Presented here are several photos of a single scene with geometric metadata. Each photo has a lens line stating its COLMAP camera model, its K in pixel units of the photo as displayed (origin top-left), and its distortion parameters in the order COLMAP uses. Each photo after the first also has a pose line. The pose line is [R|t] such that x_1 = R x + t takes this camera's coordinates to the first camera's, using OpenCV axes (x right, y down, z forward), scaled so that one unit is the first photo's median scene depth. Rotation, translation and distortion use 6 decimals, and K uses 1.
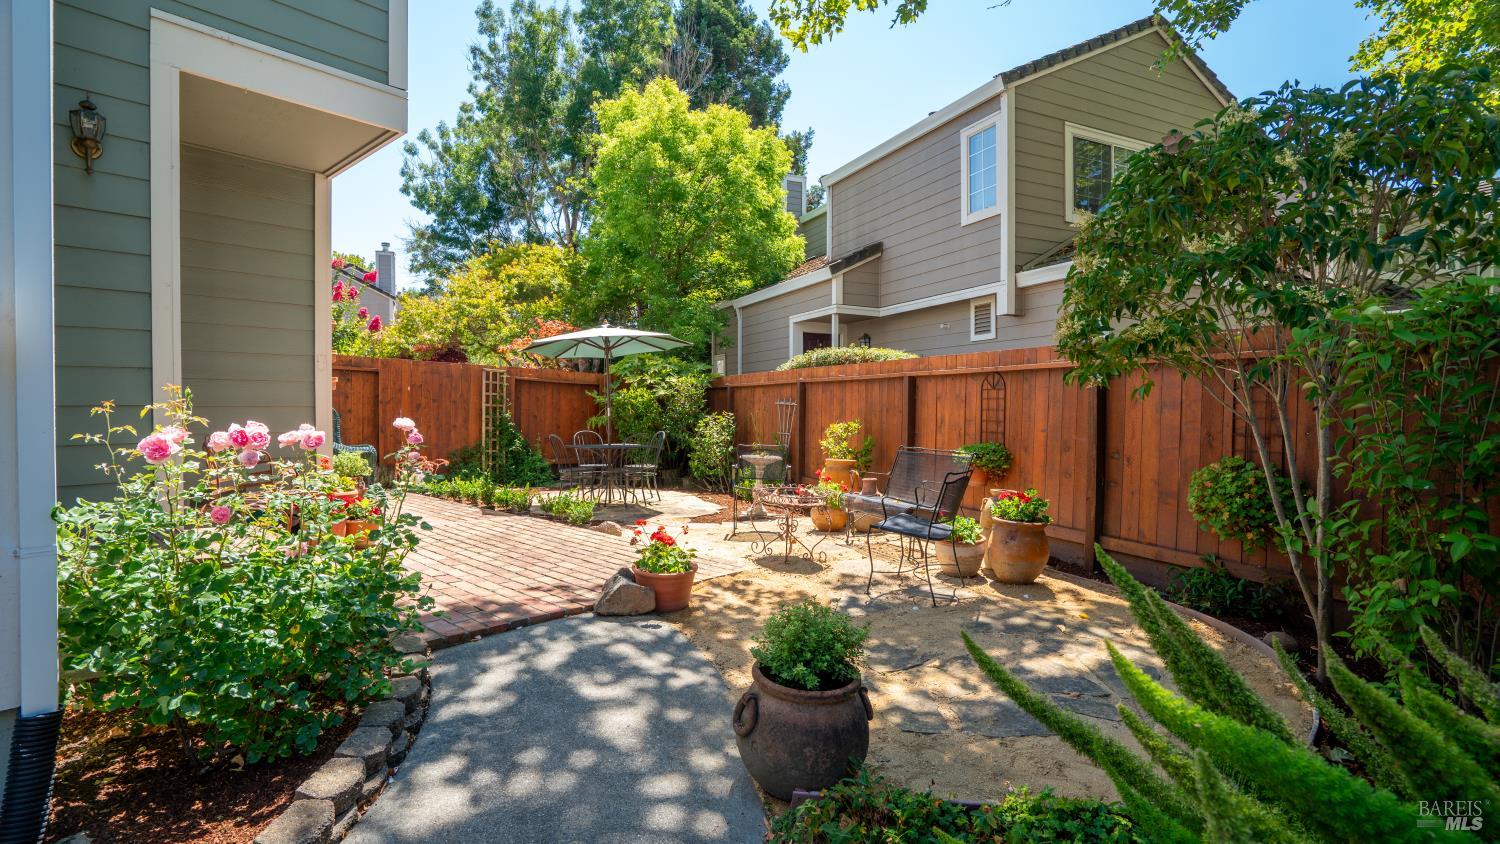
lens RADIAL K [[687.1, 0, 747.4], [0, 687.1, 418.3], [0, 0, 1]] dist [0.000168, 0.000474]
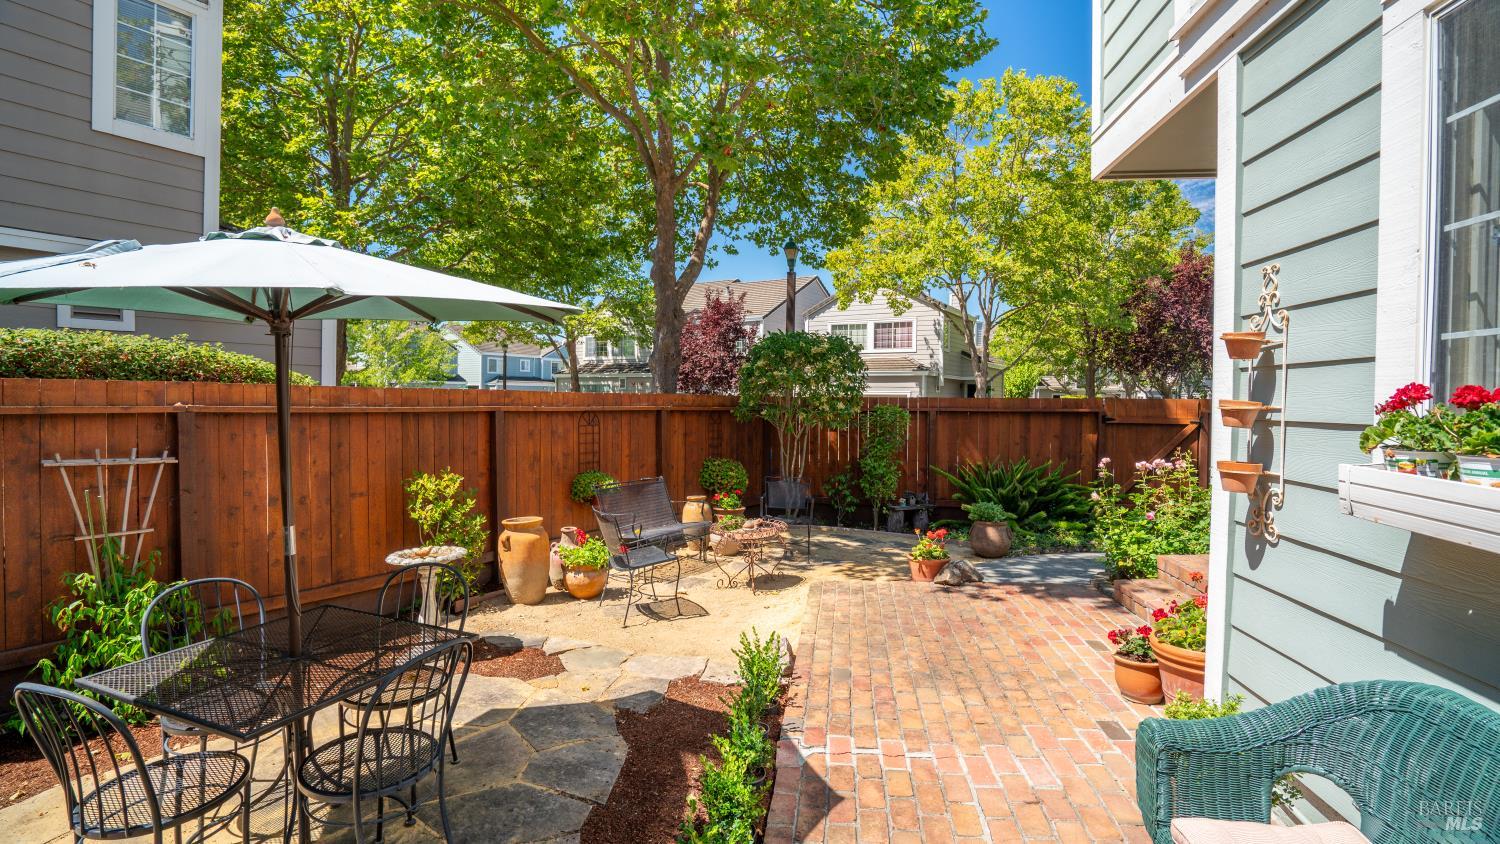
lens RADIAL K [[687.1, 0, 738.9], [0, 687.1, 416.1], [0, 0, 1]] dist [0.000168, 0.000474]
pose [[-0.562175, -0.024311, 0.826661, -0.751675], [0.007396, 0.999380, 0.034420, -0.097010], [-0.826985, 0.025464, -0.561646, 1.452808]]
